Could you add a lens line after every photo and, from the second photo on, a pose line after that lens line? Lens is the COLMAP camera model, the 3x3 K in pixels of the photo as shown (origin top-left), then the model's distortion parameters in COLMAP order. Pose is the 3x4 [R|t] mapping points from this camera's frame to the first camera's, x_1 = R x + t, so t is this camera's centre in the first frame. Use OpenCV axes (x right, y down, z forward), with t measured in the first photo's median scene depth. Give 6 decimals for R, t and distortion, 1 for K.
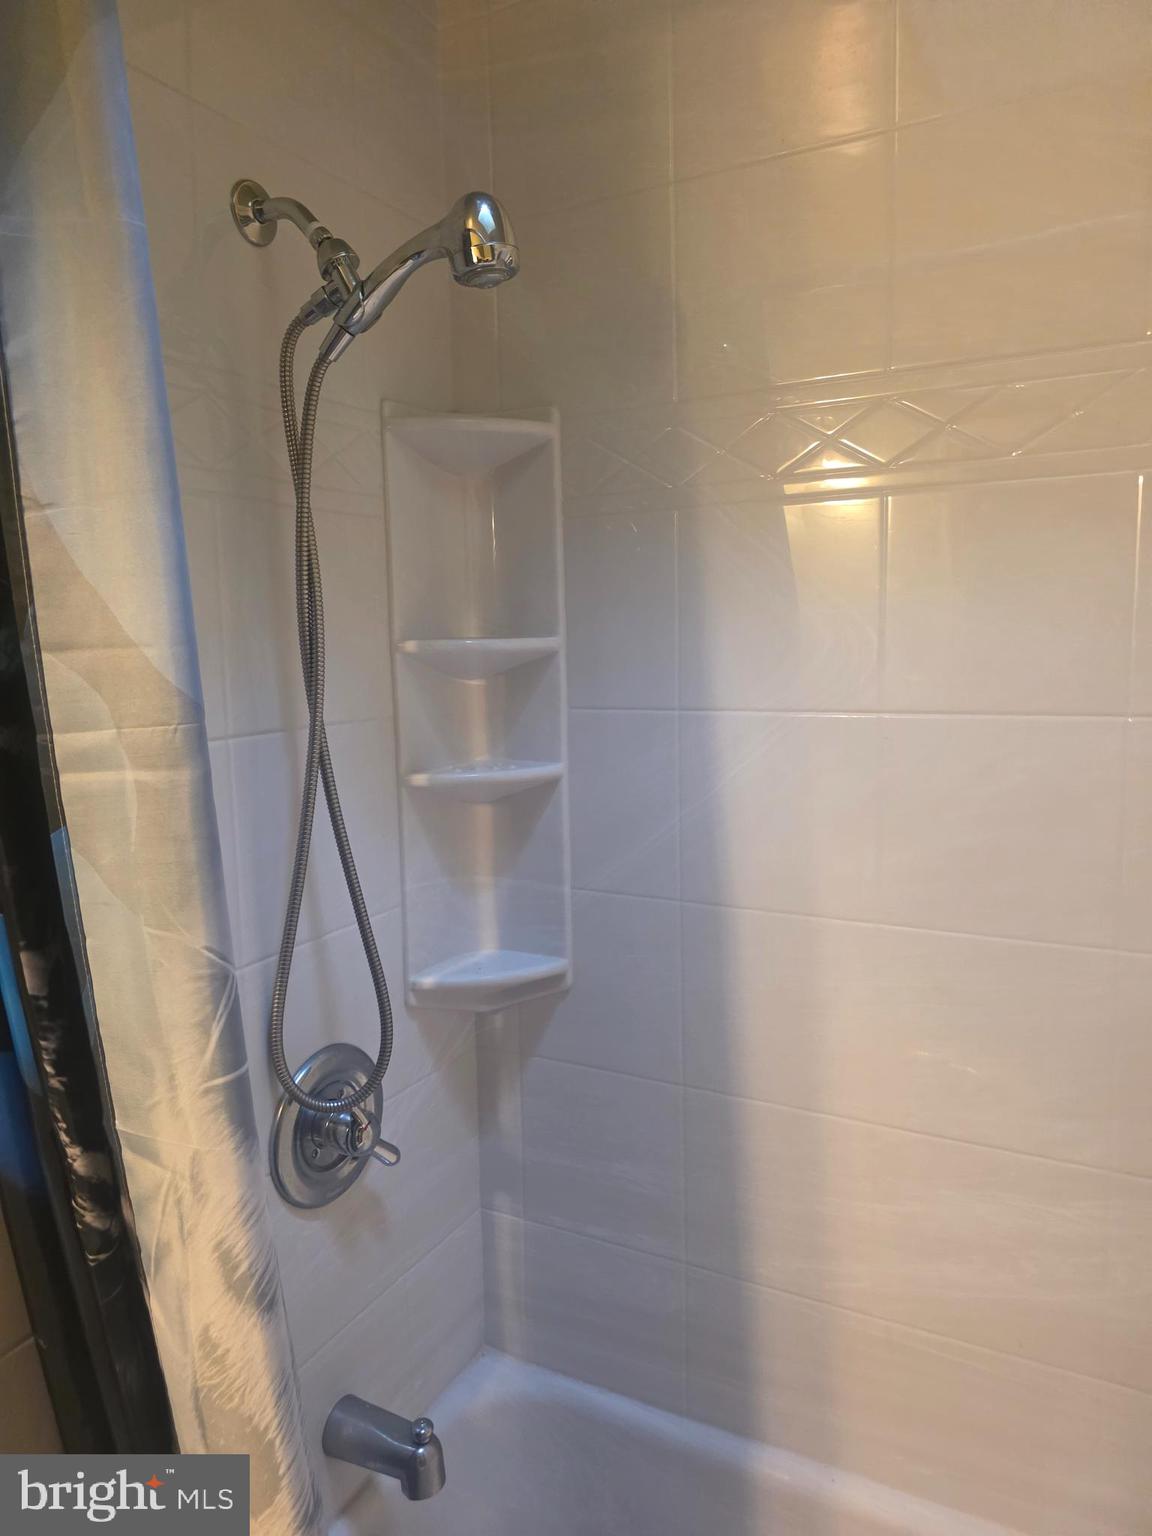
lens RADIAL K [[1044.6, 0, 574.6], [0, 1044.6, 769.1], [0, 0, 1]] dist [0.053428, -0.035931]
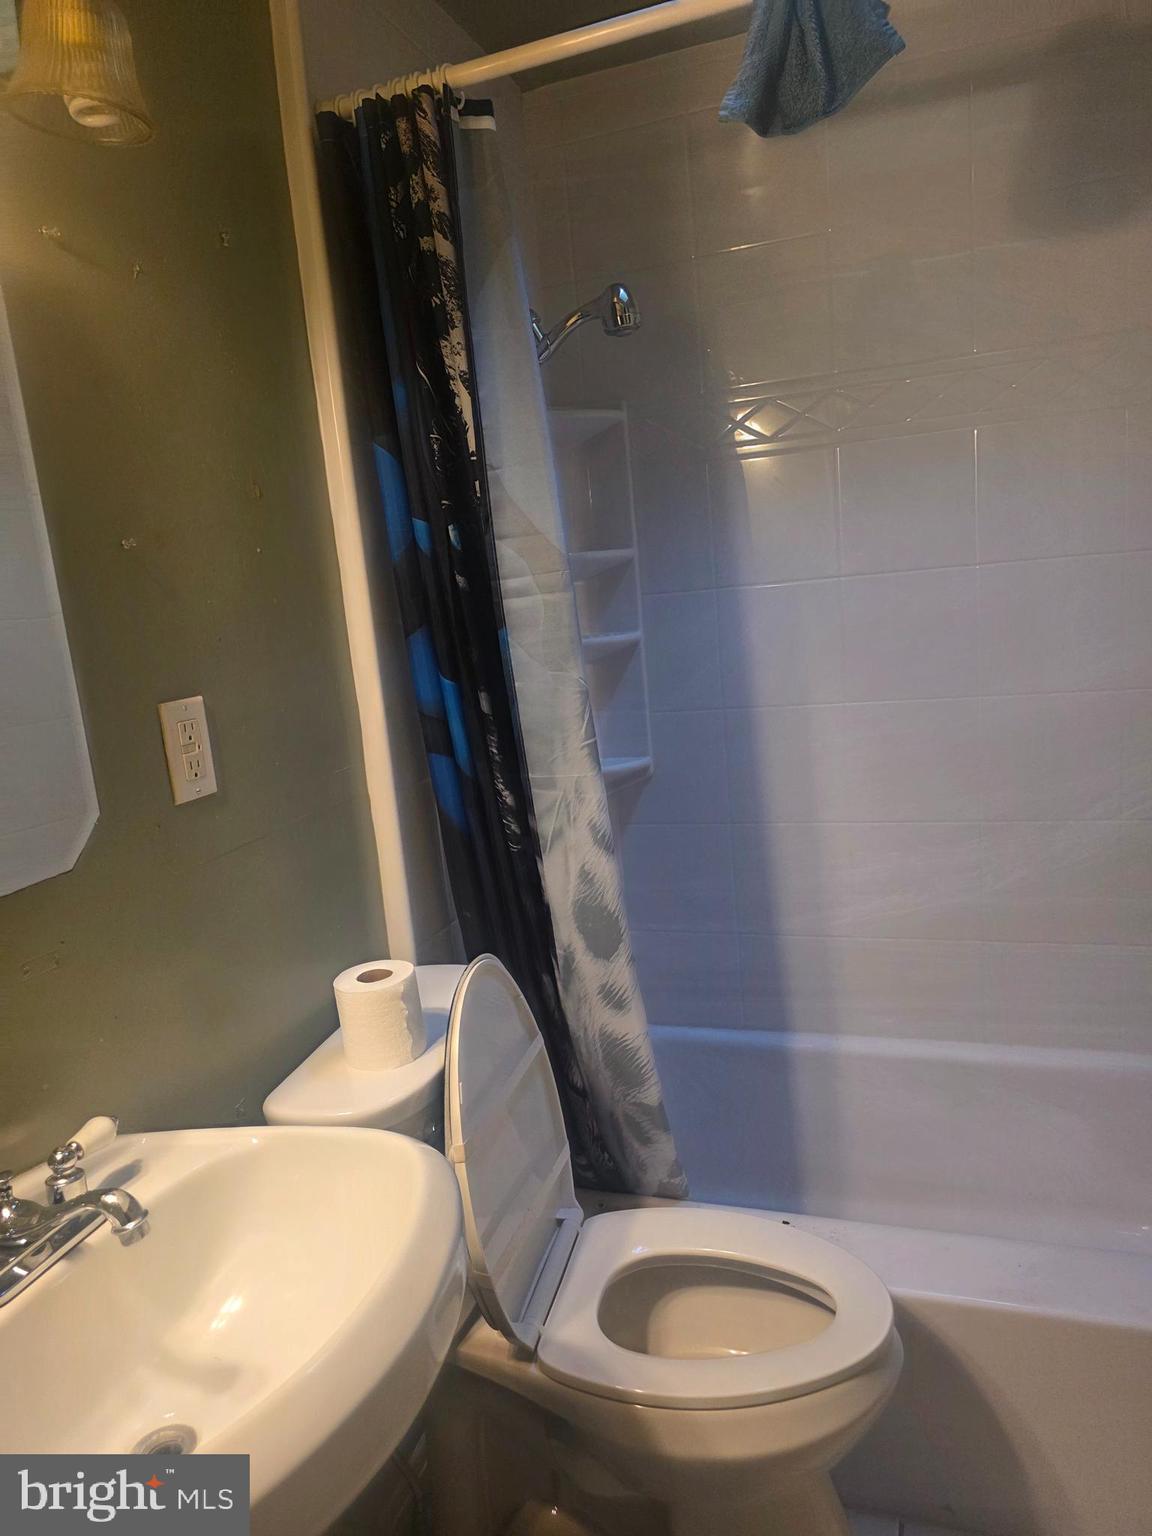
lens RADIAL K [[1068.1, 0, 552.5], [0, 1068.1, 807.7], [0, 0, 1]] dist [0.073780, -0.068632]
pose [[0.989337, -0.089464, 0.114931, -0.623053], [0.083589, 0.994983, 0.054968, 0.283206], [-0.119272, -0.044775, 0.991851, -1.057236]]
